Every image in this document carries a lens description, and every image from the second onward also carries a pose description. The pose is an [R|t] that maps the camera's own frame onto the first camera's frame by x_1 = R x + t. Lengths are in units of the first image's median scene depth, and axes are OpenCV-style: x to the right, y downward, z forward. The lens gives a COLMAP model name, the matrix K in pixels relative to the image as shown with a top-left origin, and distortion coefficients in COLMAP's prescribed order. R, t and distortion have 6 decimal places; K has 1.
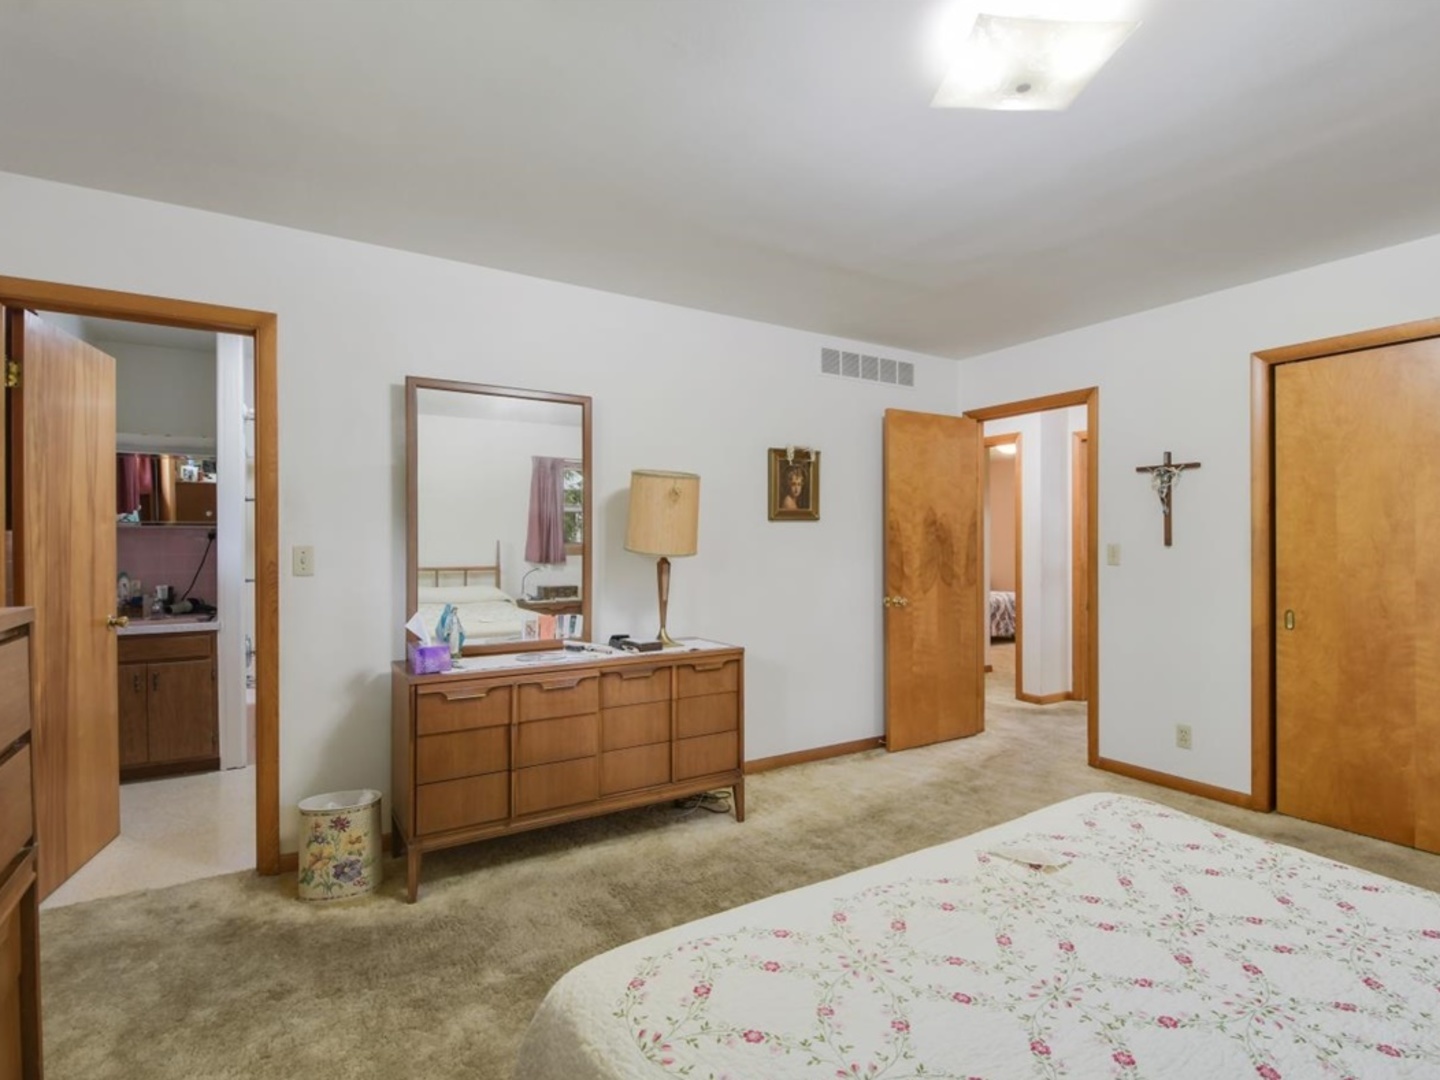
lens RADIAL K [[737.0, 0, 717.8], [0, 737.0, 536.0], [0, 0, 1]] dist [-0.004270, -0.000690]
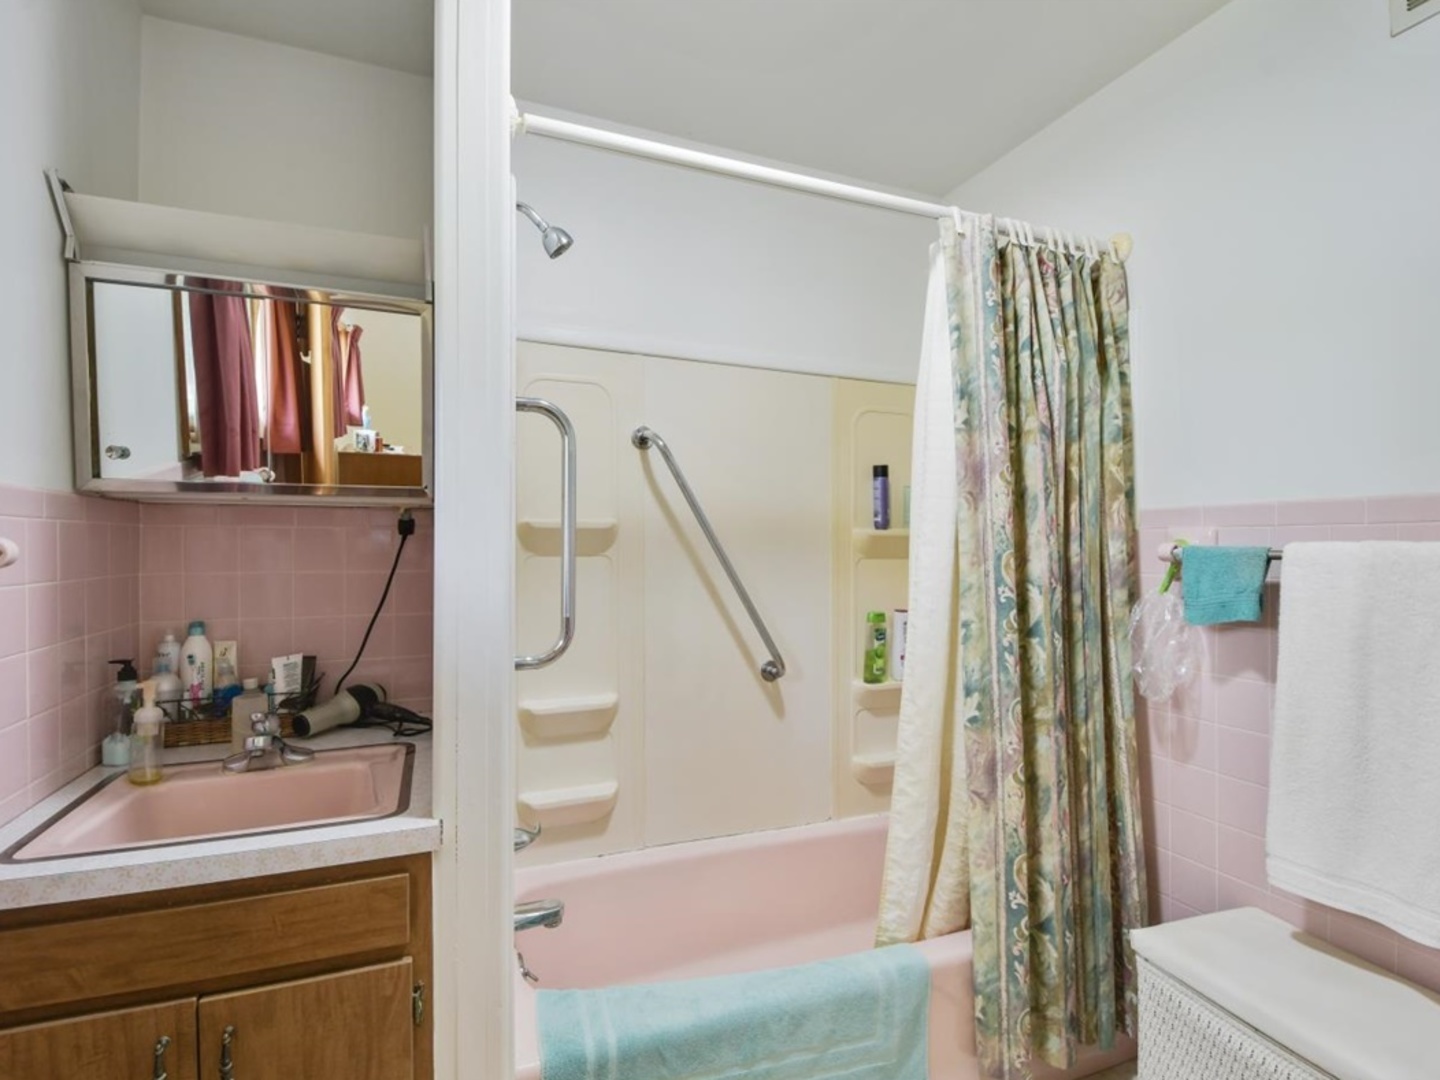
lens RADIAL K [[737.0, 0, 718.5], [0, 737.0, 543.0], [0, 0, 1]] dist [-0.004270, -0.000690]
pose [[0.983783, 0.010477, -0.179057, -0.459706], [-0.008581, 0.999899, 0.011358, 0.001919], [0.179158, -0.009638, 0.983773, 0.652807]]
